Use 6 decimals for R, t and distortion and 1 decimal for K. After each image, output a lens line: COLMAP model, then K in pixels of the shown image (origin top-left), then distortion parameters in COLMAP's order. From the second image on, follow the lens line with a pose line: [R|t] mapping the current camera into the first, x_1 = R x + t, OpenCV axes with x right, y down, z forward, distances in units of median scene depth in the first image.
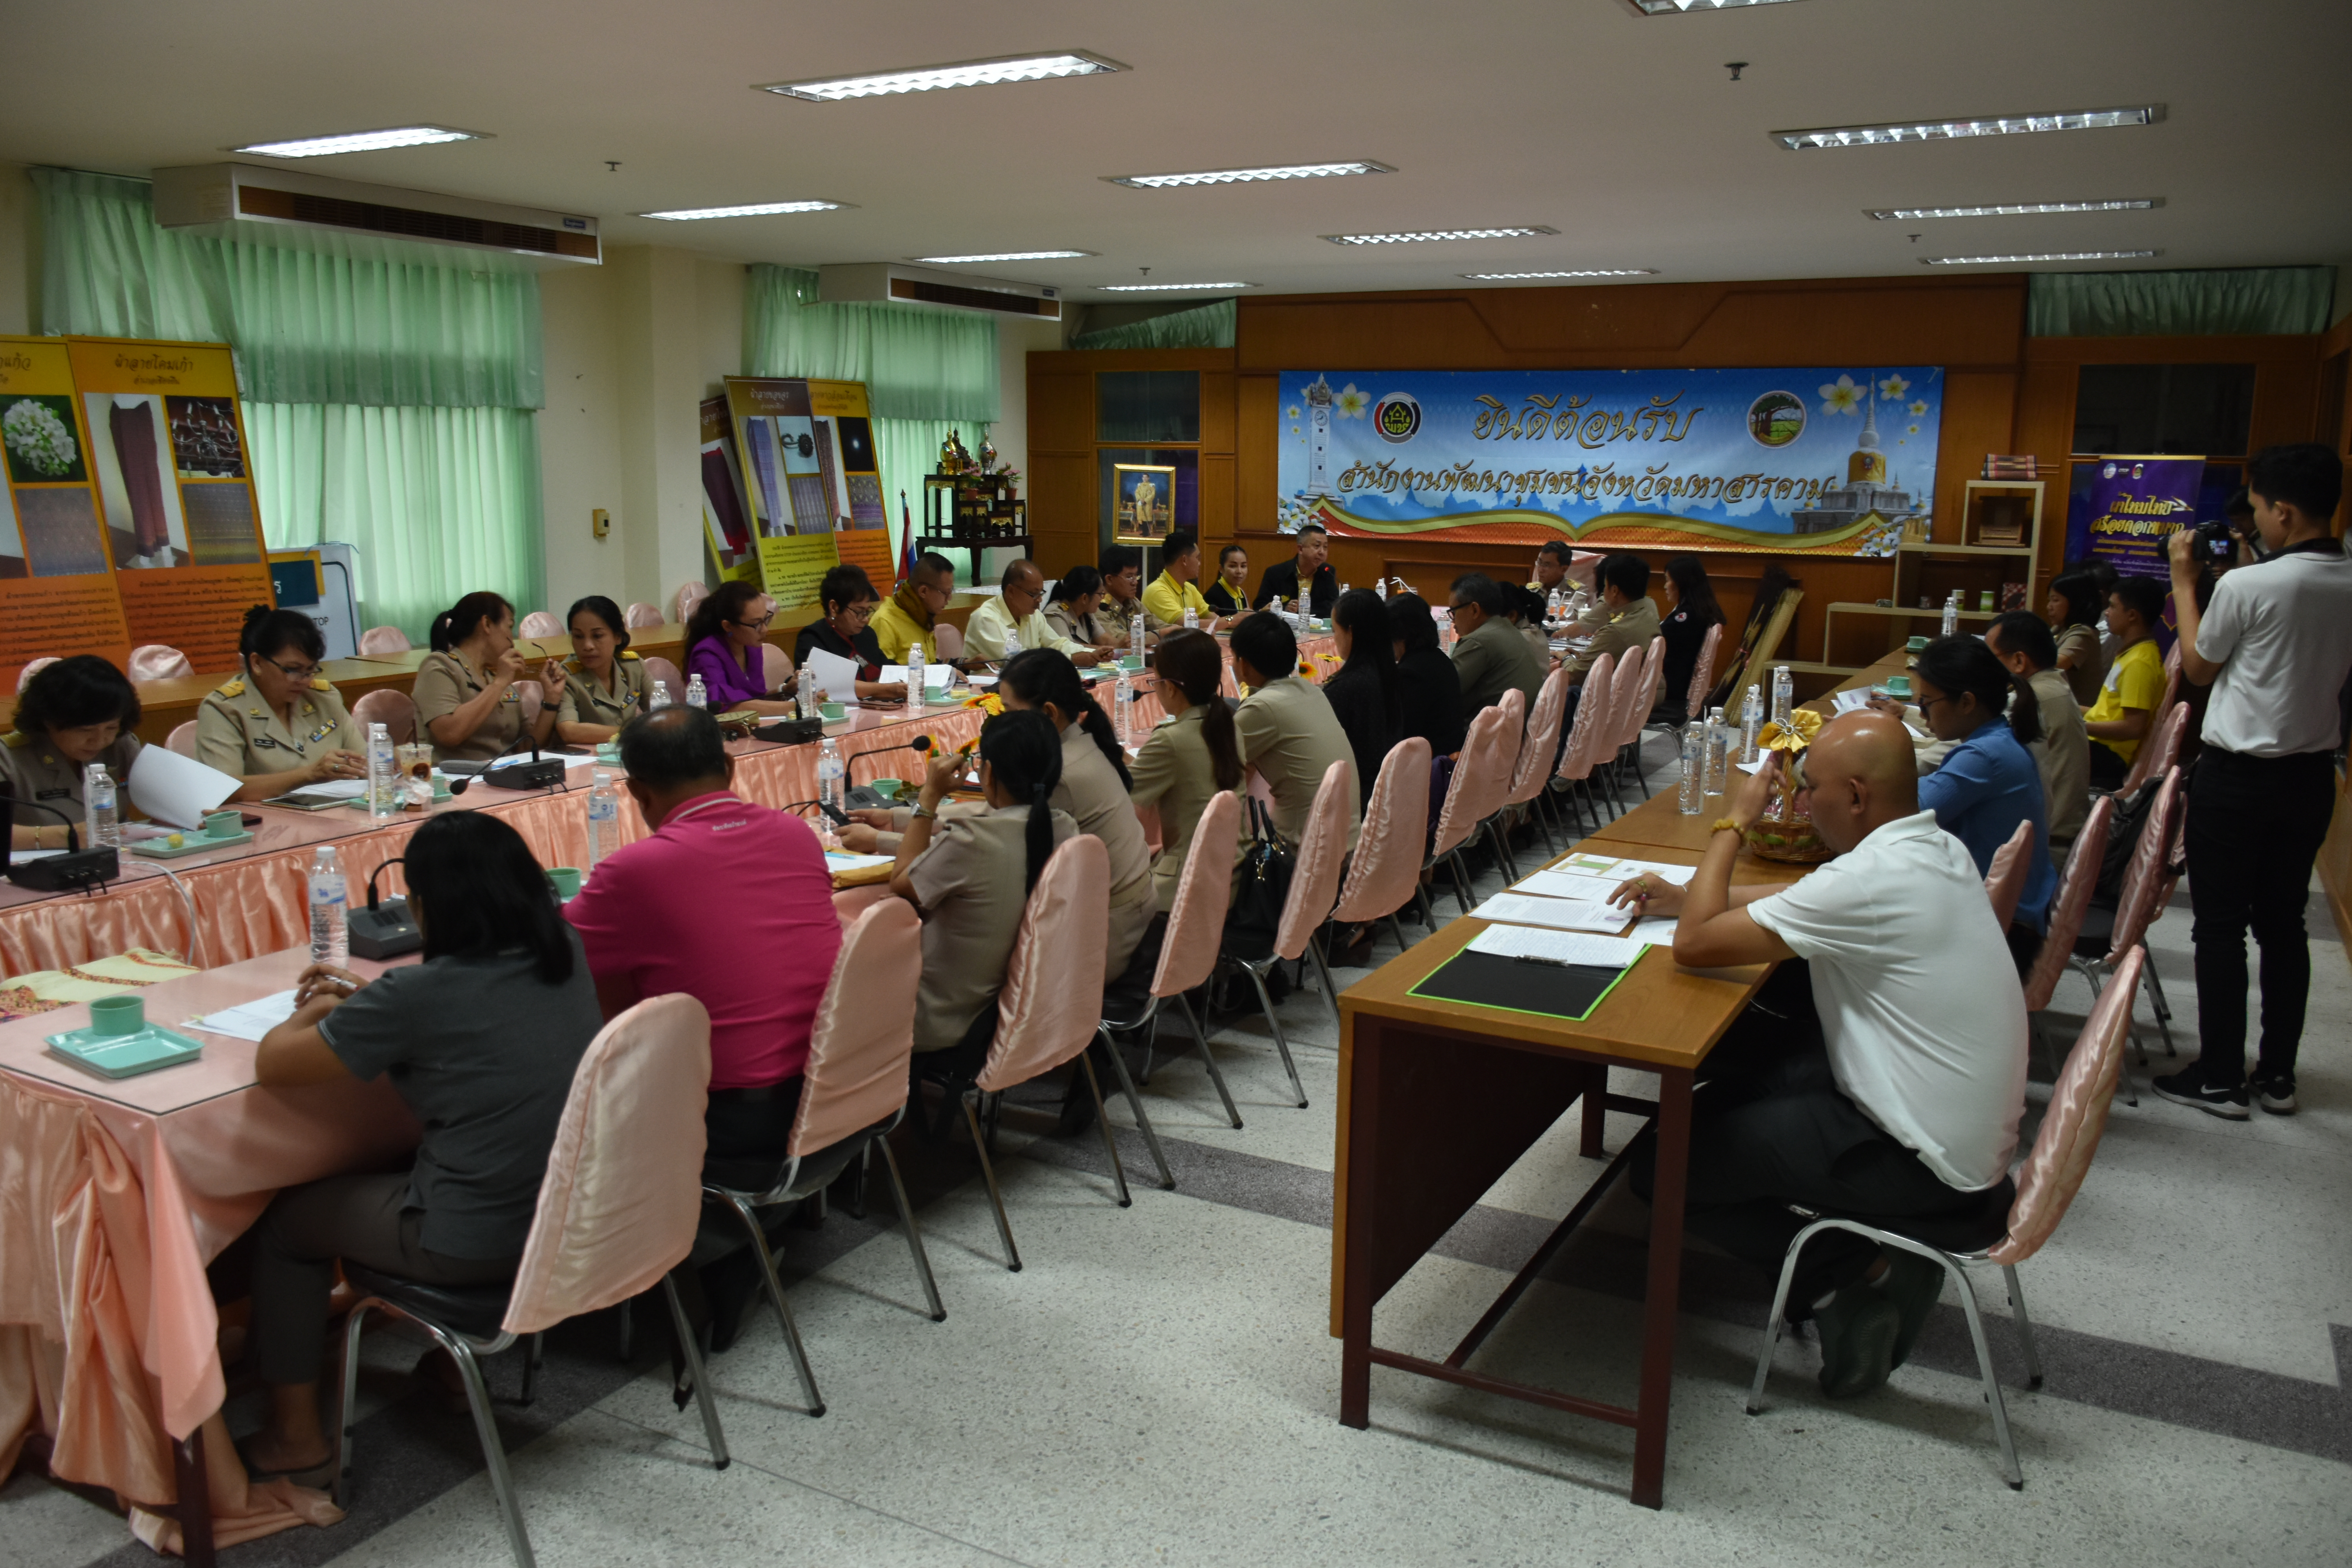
lens RADIAL K [[1828.8, 0, 1176.0], [0, 1828.8, 784.0], [0, 0, 1]] dist [-0.026378, 0.002860]
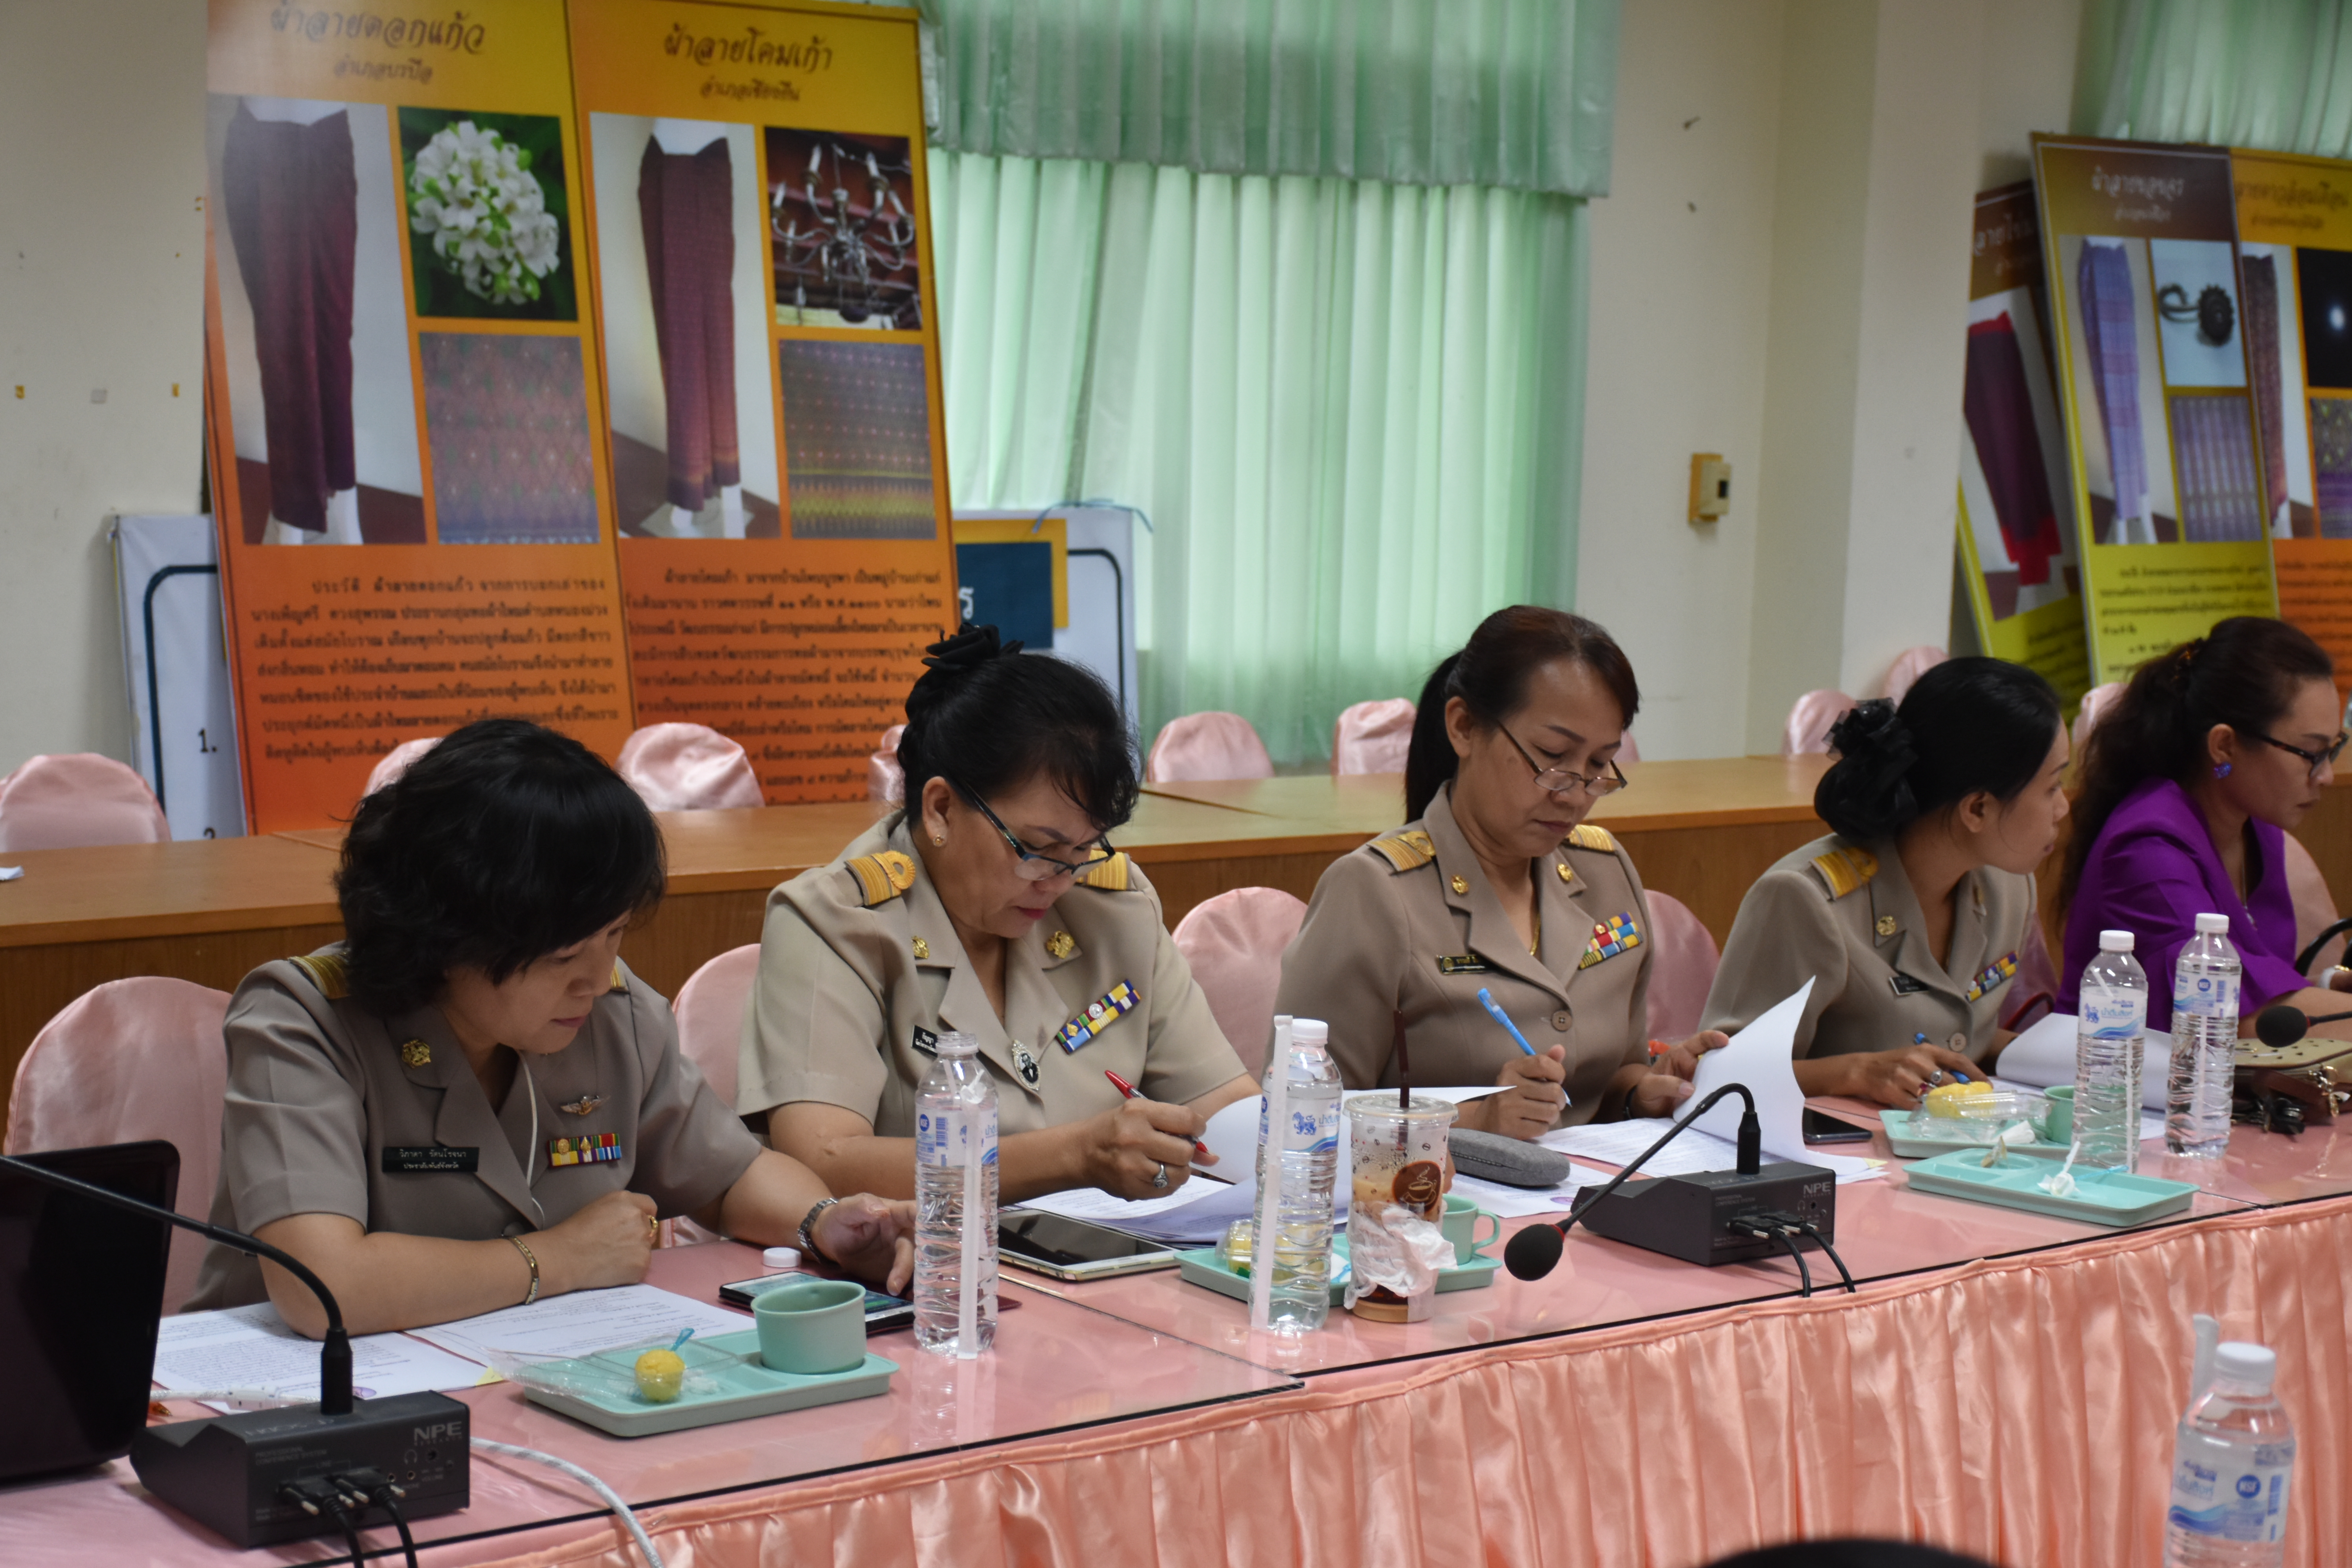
lens RADIAL K [[3944.7, 0, 1176.0], [0, 3944.7, 784.0], [0, 0, 1]] dist [0.009517, -0.024660]
pose [[0.922911, 0.061201, -0.380117, -0.119265], [-0.092848, 0.993526, -0.065469, -0.015148], [0.373650, 0.095716, 0.922618, 0.217676]]
